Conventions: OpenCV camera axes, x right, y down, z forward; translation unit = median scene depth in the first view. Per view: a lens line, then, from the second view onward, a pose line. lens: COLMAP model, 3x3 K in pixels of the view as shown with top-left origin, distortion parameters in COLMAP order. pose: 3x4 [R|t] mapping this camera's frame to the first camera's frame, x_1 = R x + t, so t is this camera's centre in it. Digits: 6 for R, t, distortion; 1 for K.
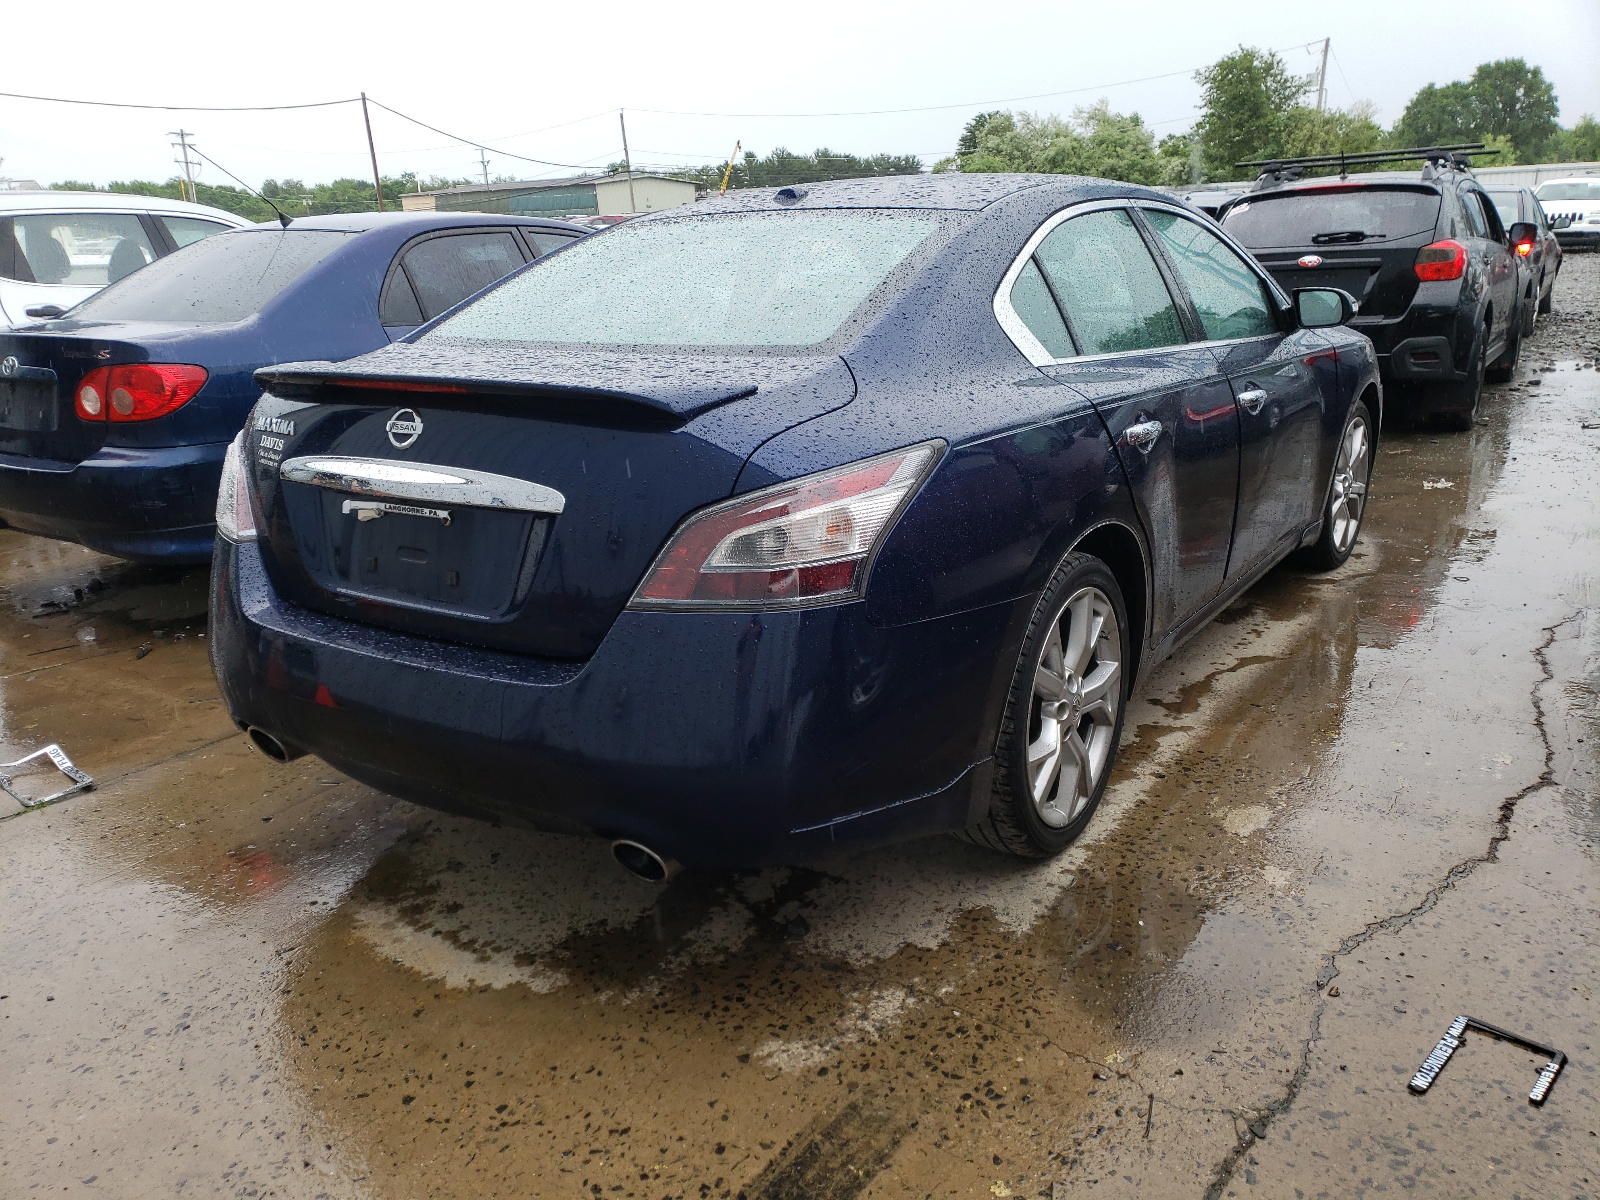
lens RADIAL K [[1177.0, 0, 800.0], [0, 1177.0, 600.0], [0, 0, 1]] dist [0.018020, -0.003534]
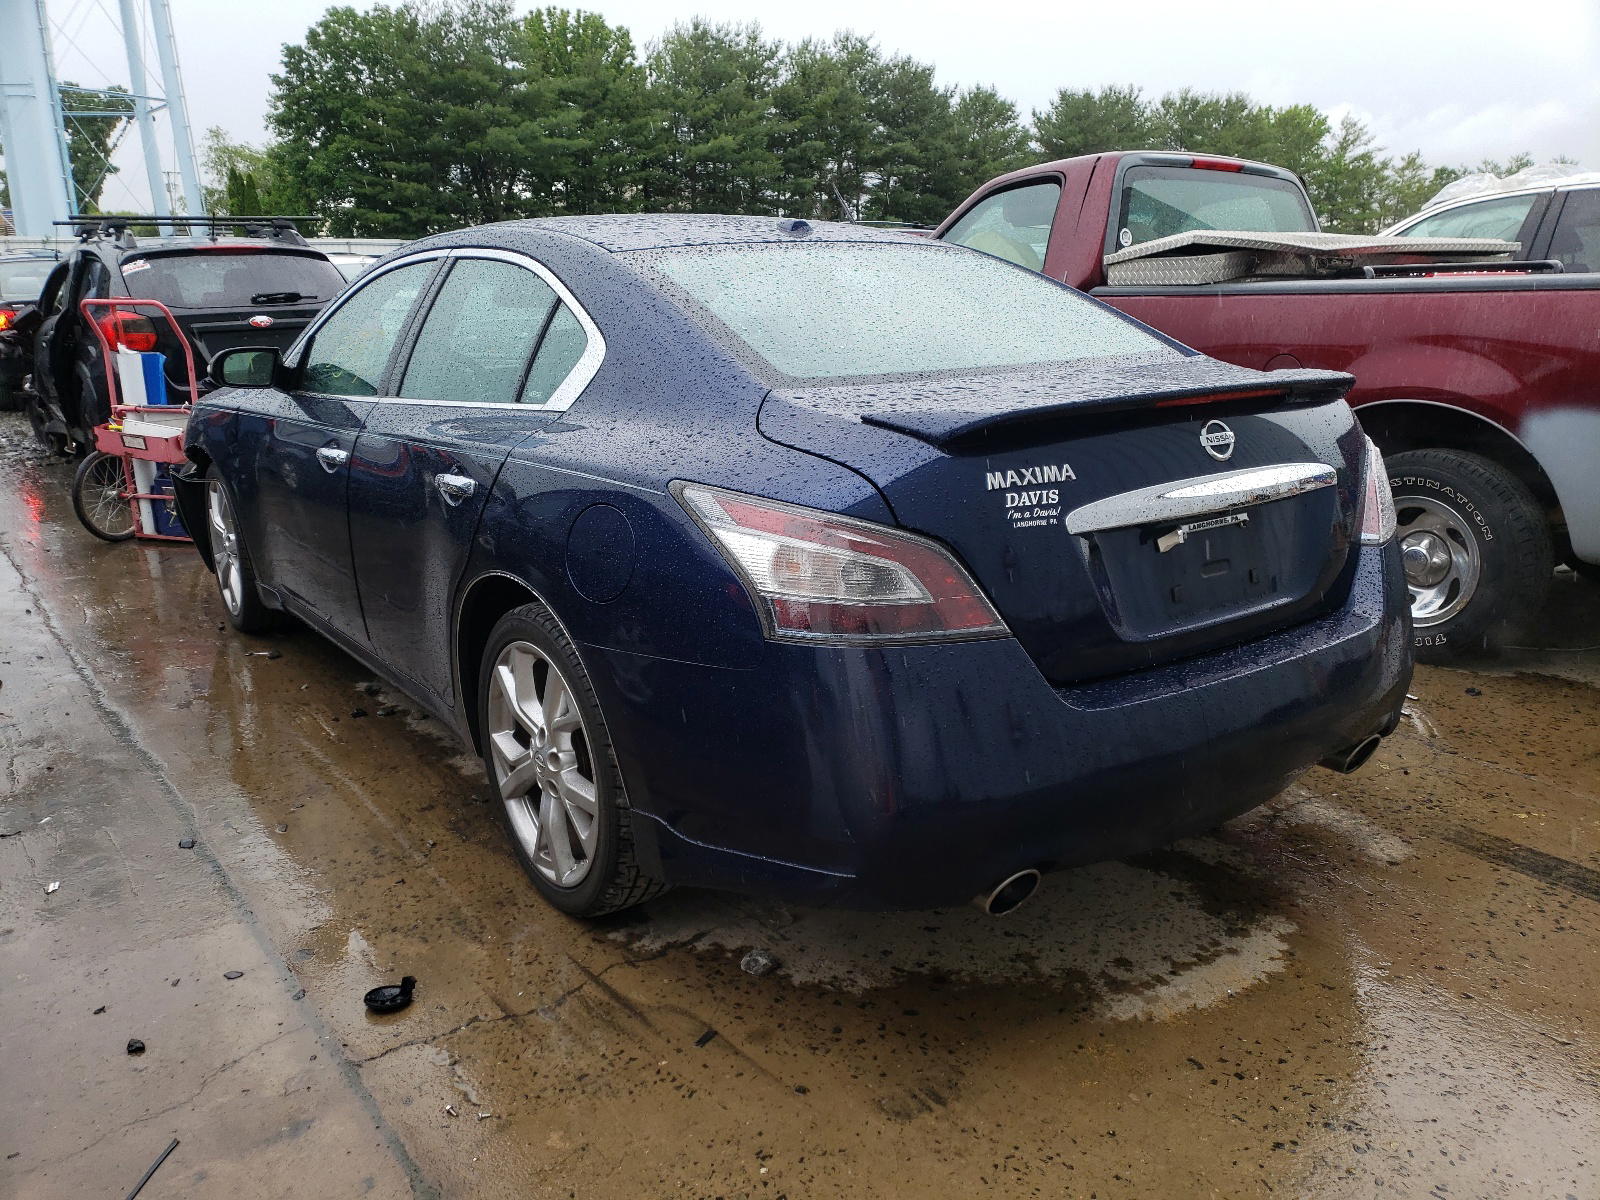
lens RADIAL K [[1177.0, 0, 800.0], [0, 1177.0, 600.0], [0, 0, 1]] dist [0.018020, -0.003534]
pose [[0.395924, -0.219486, 0.891667, -1.244310], [0.271553, 0.955572, 0.114639, -0.202784], [-0.877213, 0.196746, 0.437936, 0.809614]]
